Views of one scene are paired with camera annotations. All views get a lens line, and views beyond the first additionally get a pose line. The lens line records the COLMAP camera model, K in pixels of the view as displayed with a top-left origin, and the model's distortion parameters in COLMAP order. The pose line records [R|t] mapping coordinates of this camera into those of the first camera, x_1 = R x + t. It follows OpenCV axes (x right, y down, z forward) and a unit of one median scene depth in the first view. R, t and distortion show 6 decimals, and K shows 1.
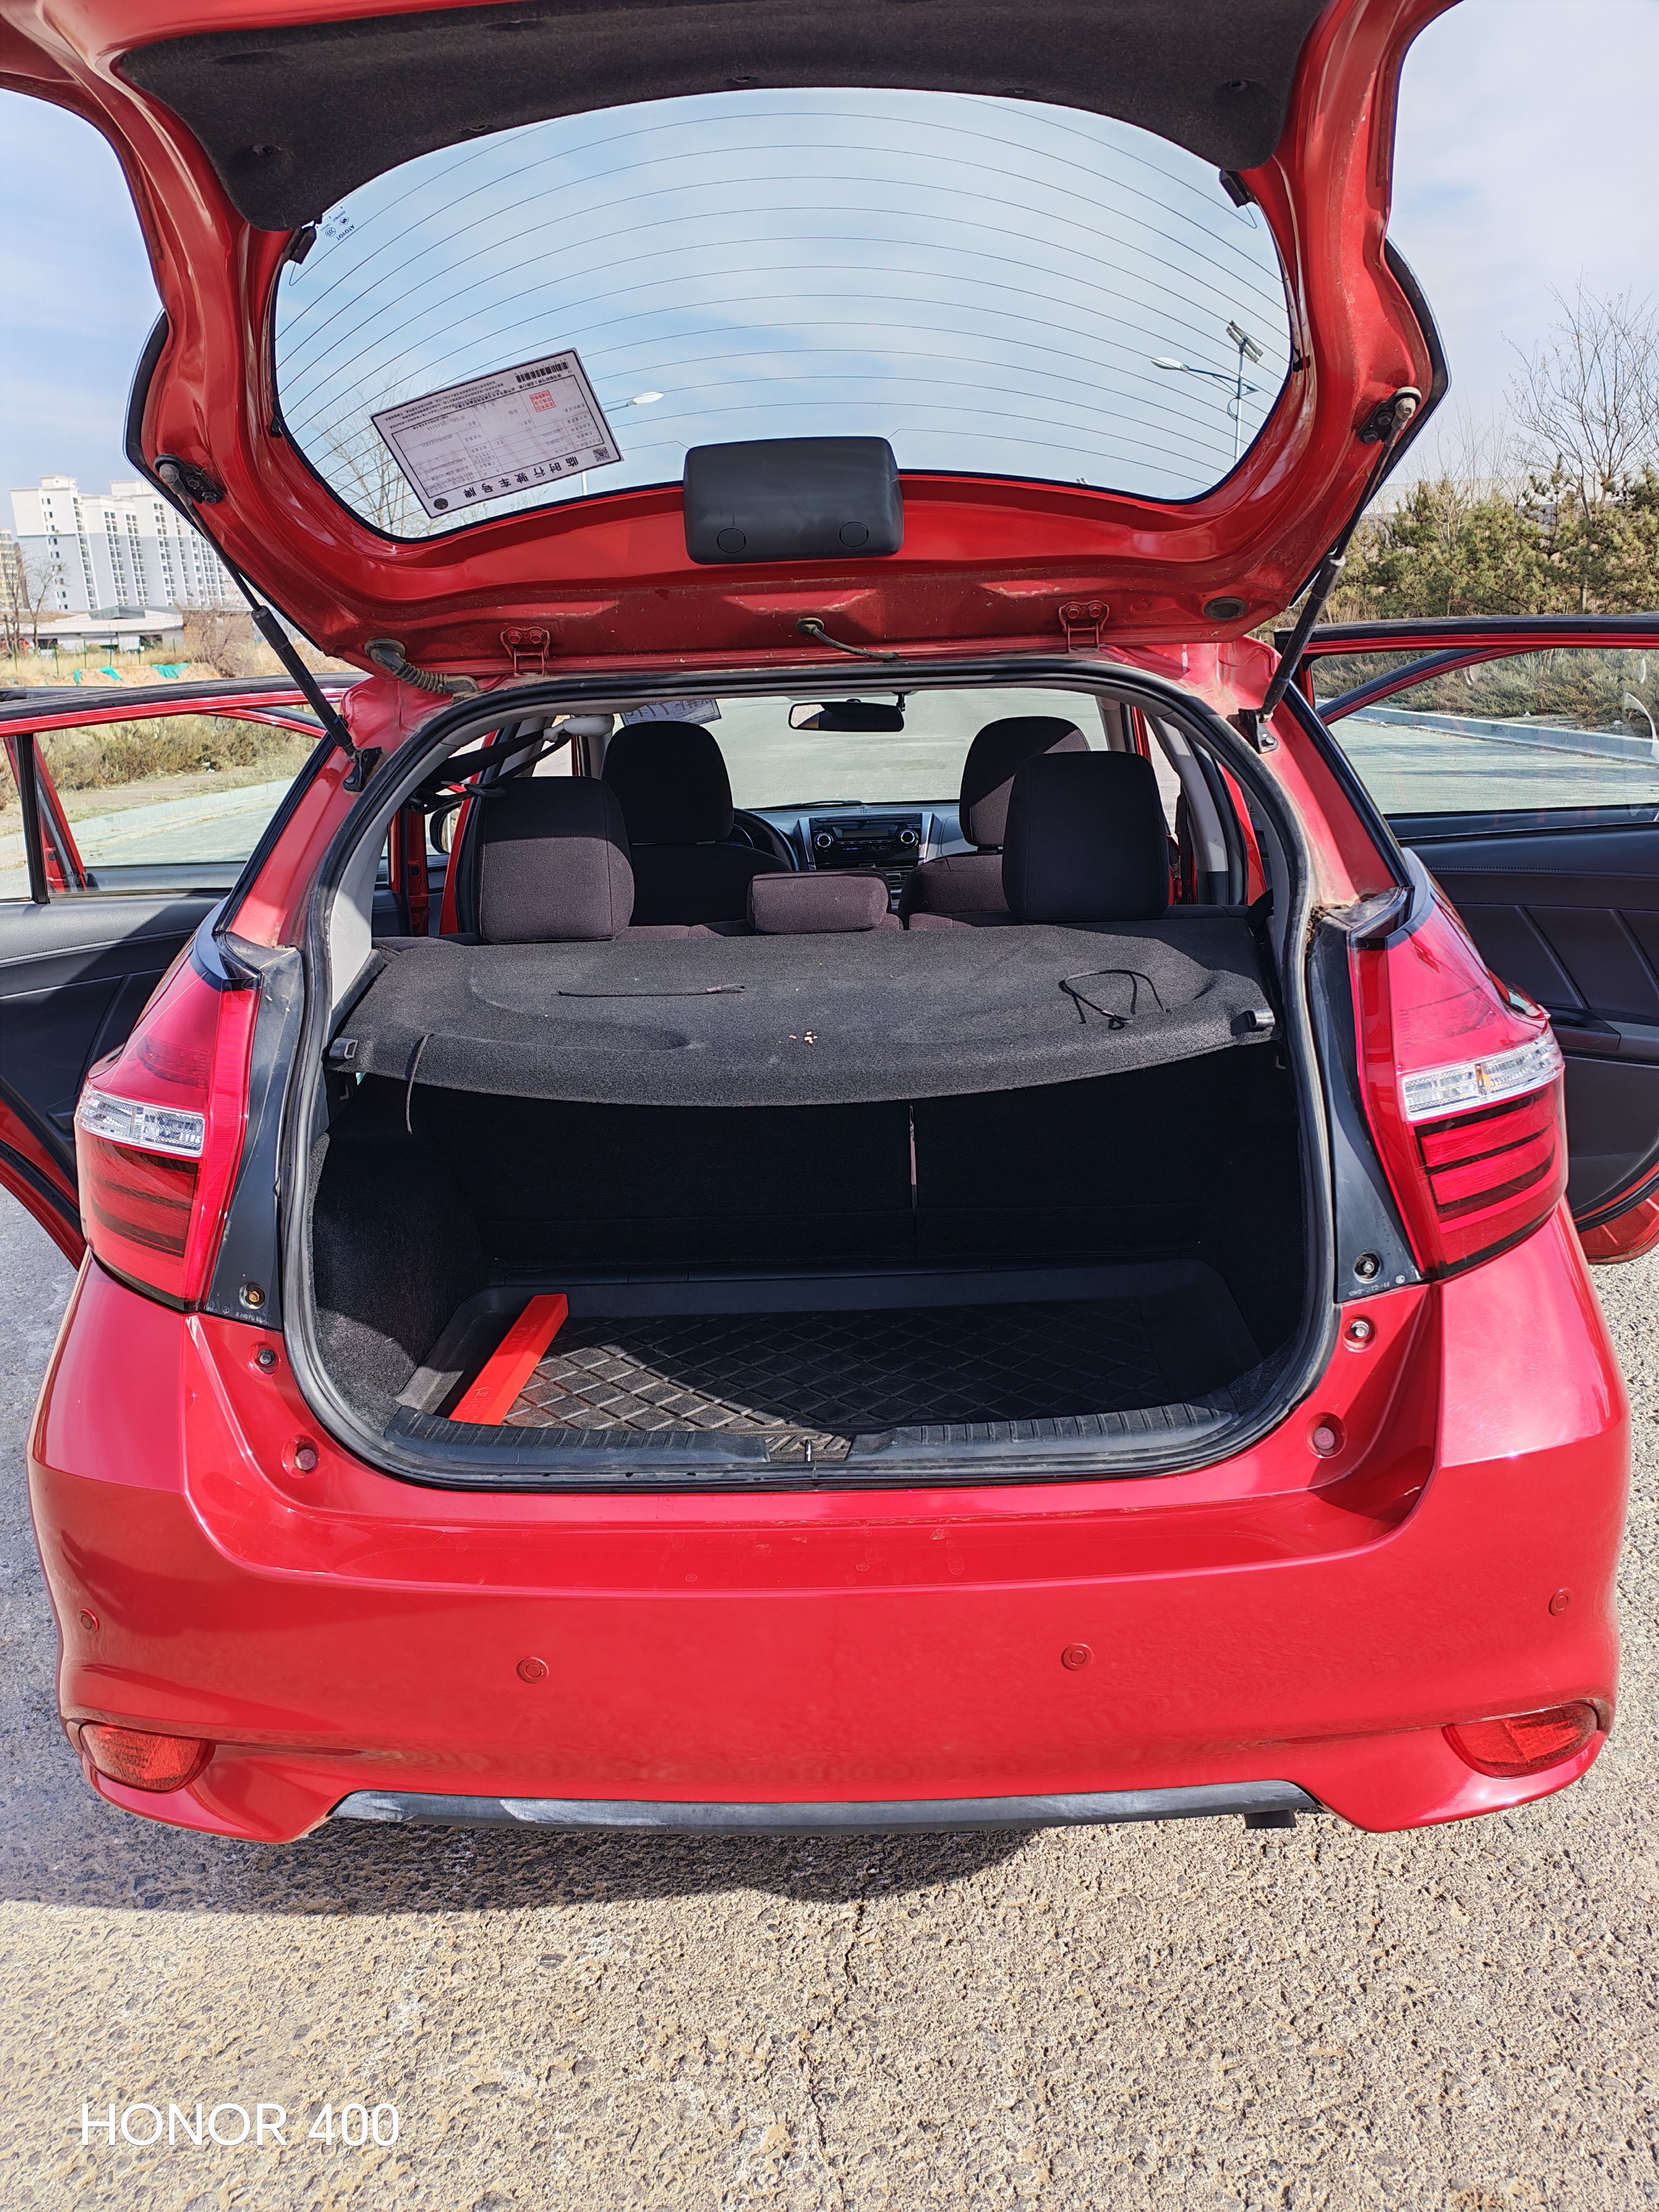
lens RADIAL K [[1728.3, 0, 835.9], [0, 1728.3, 1063.0], [0, 0, 1]] dist [0.066804, -0.078947]
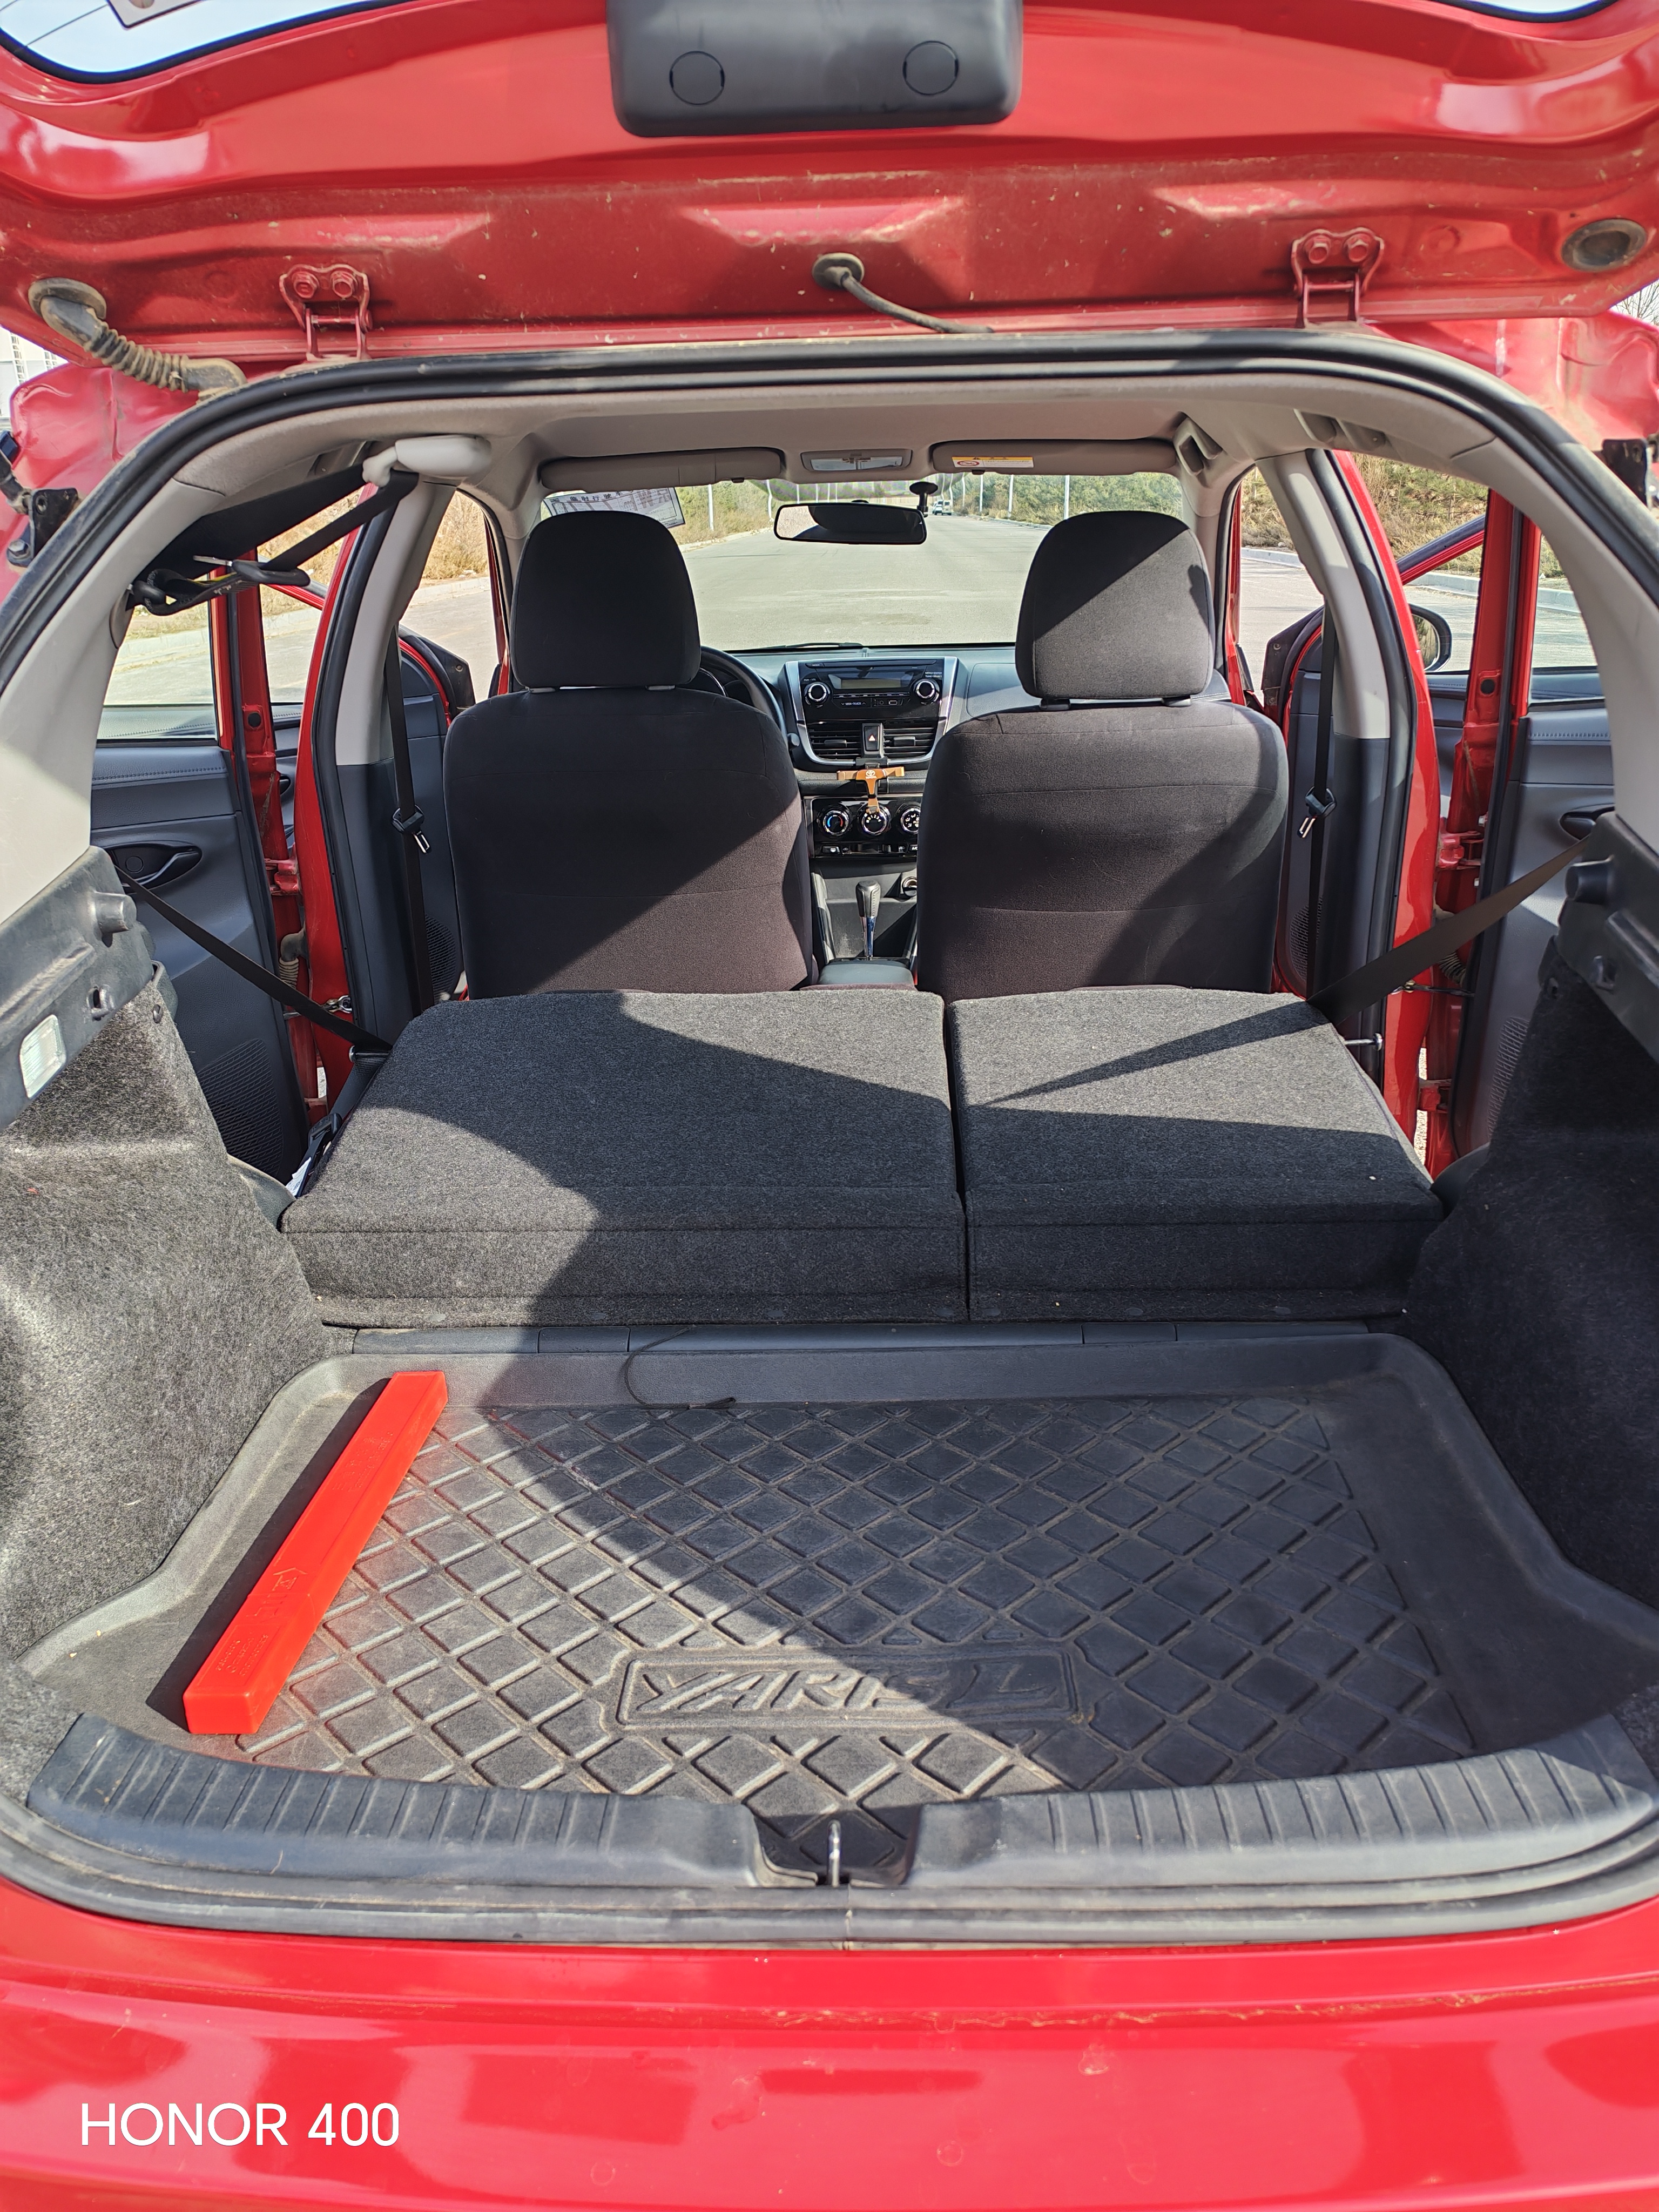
lens RADIAL K [[1693.8, 0, 821.5], [0, 1693.8, 1114.3], [0, 0, 1]] dist [0.090706, -0.130138]
pose [[0.999840, 0.012028, 0.013218, -0.024043], [-0.013382, 0.994102, 0.107622, -0.043166], [-0.011845, -0.107782, 0.994104, 0.420475]]
